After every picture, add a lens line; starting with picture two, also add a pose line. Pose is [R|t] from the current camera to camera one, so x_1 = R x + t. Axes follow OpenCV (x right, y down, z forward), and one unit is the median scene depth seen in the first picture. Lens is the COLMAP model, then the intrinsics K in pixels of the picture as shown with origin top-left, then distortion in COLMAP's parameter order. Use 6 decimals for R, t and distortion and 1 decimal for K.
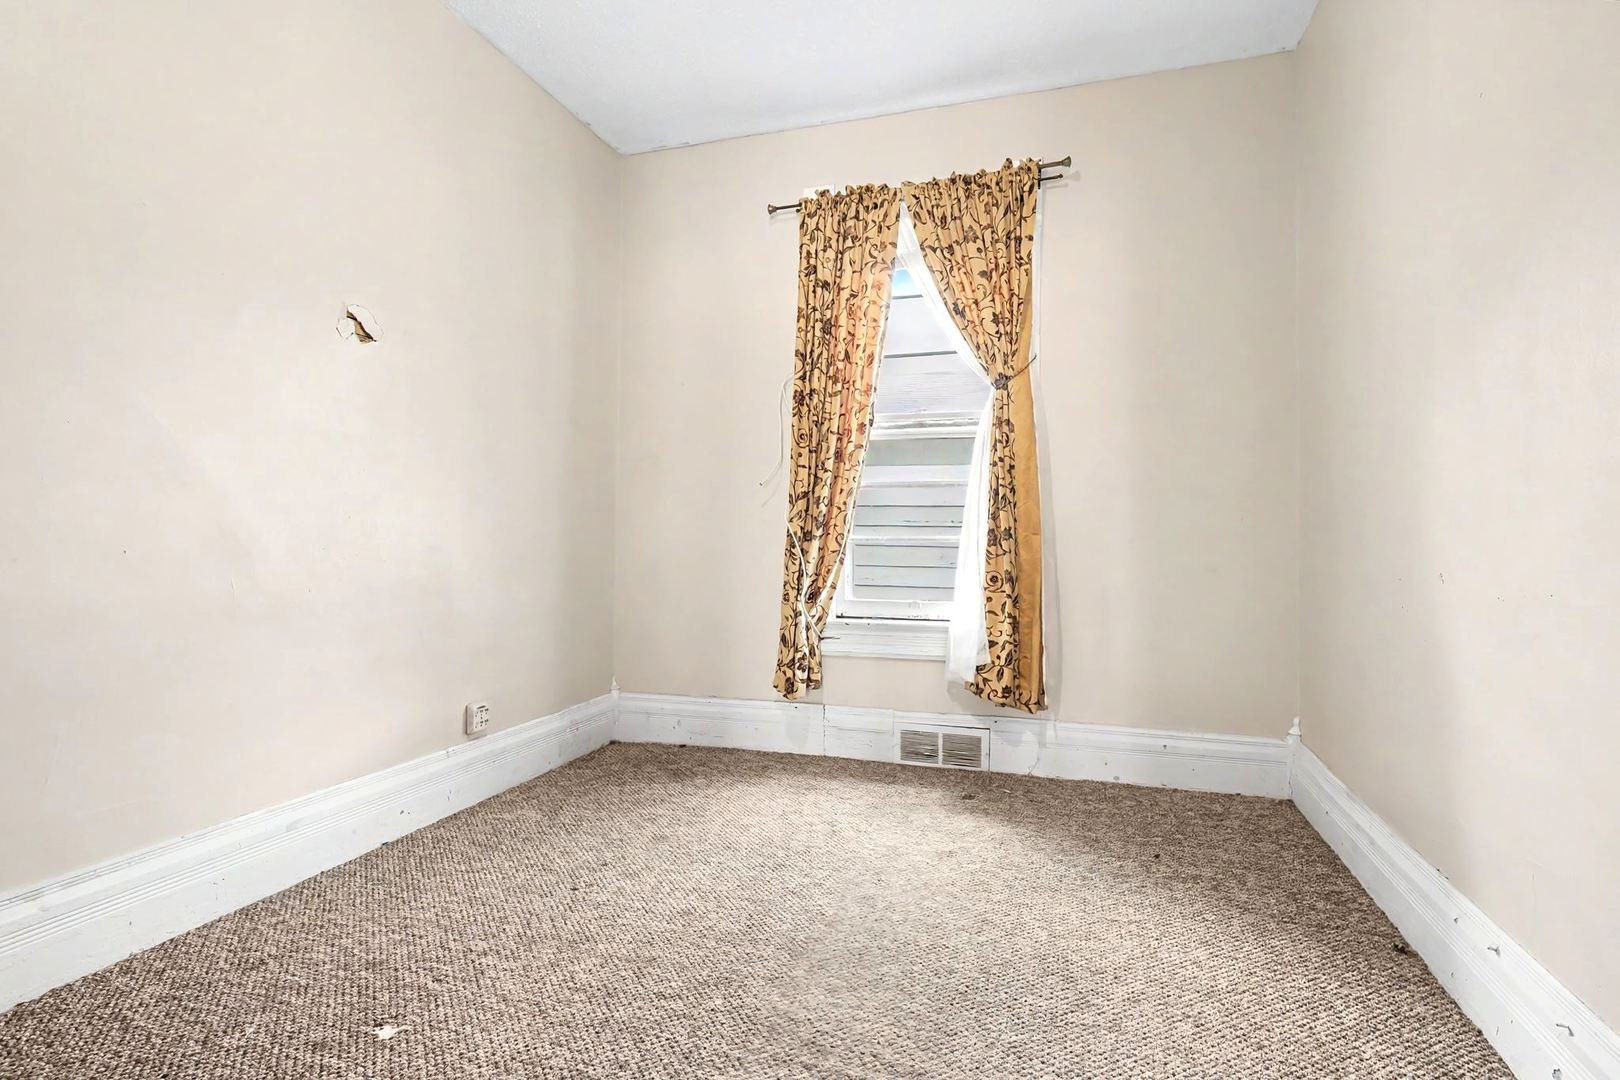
lens RADIAL K [[802.4, 0, 816.6], [0, 802.4, 535.7], [0, 0, 1]] dist [0.000574, 0.000630]
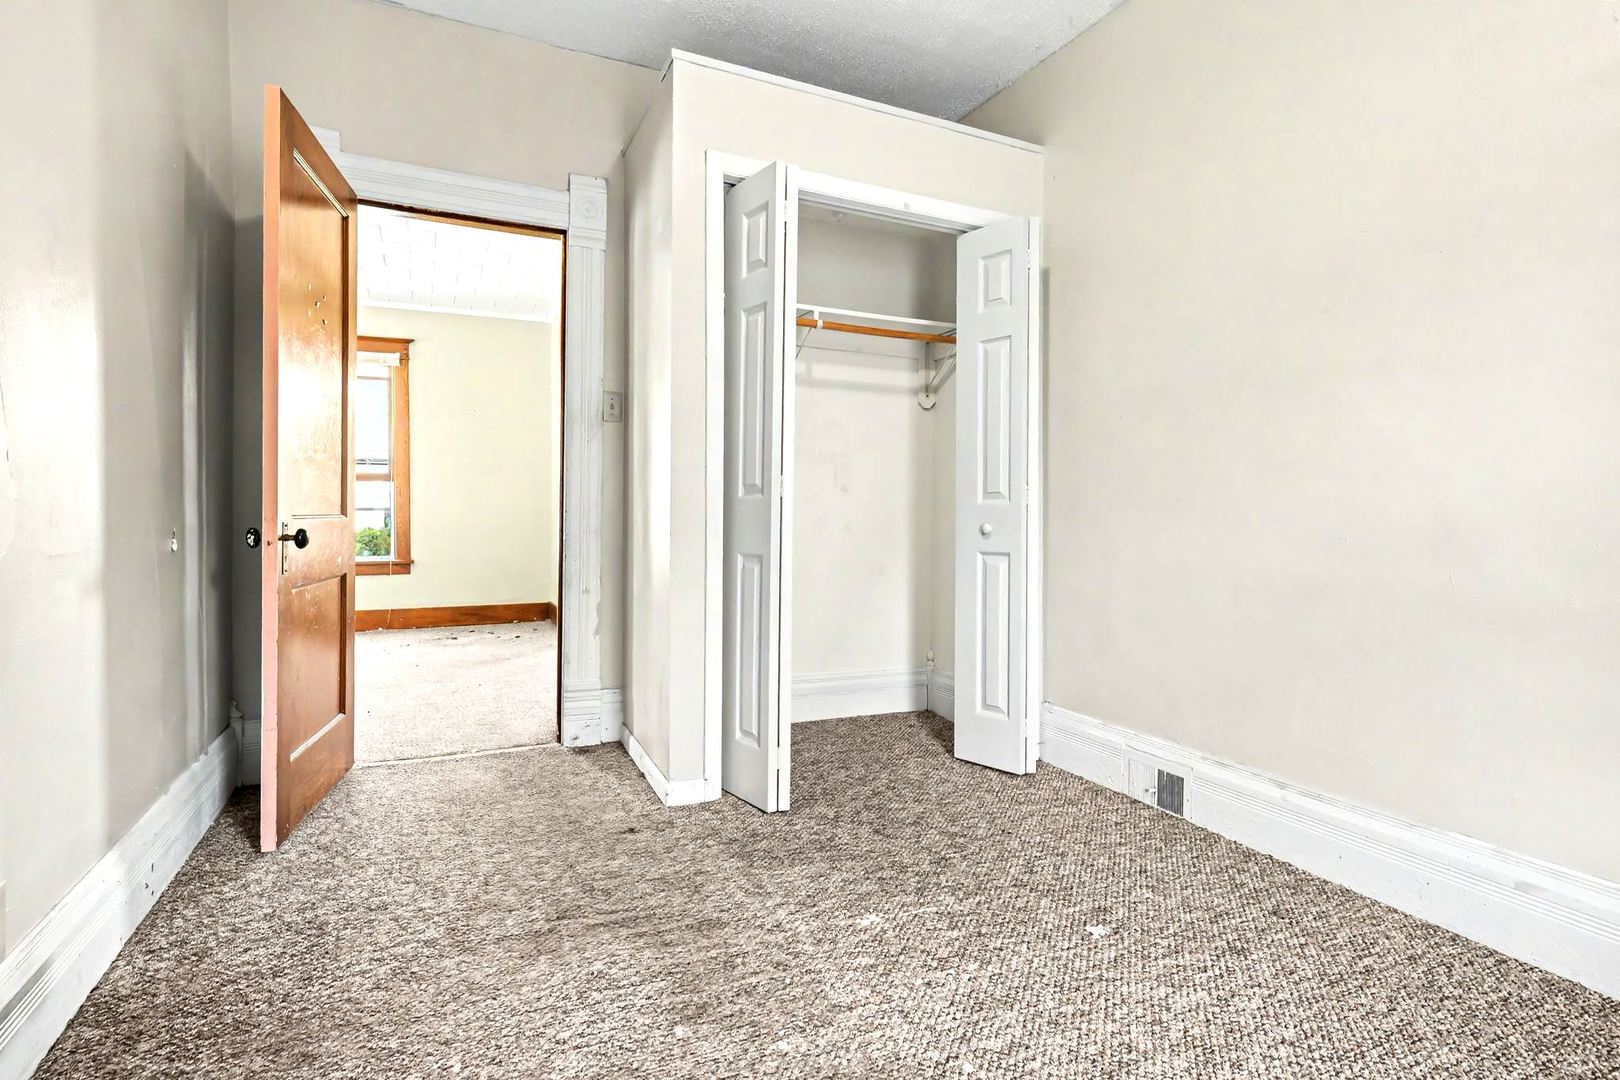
lens RADIAL K [[802.4, 0, 804.5], [0, 802.4, 533.8], [0, 0, 1]] dist [0.000574, 0.000630]
pose [[-0.739676, -0.000005, -0.672964, 0.521907], [-0.010035, 0.999889, 0.011023, 0.005815], [0.672889, 0.014907, -0.739594, 1.353663]]
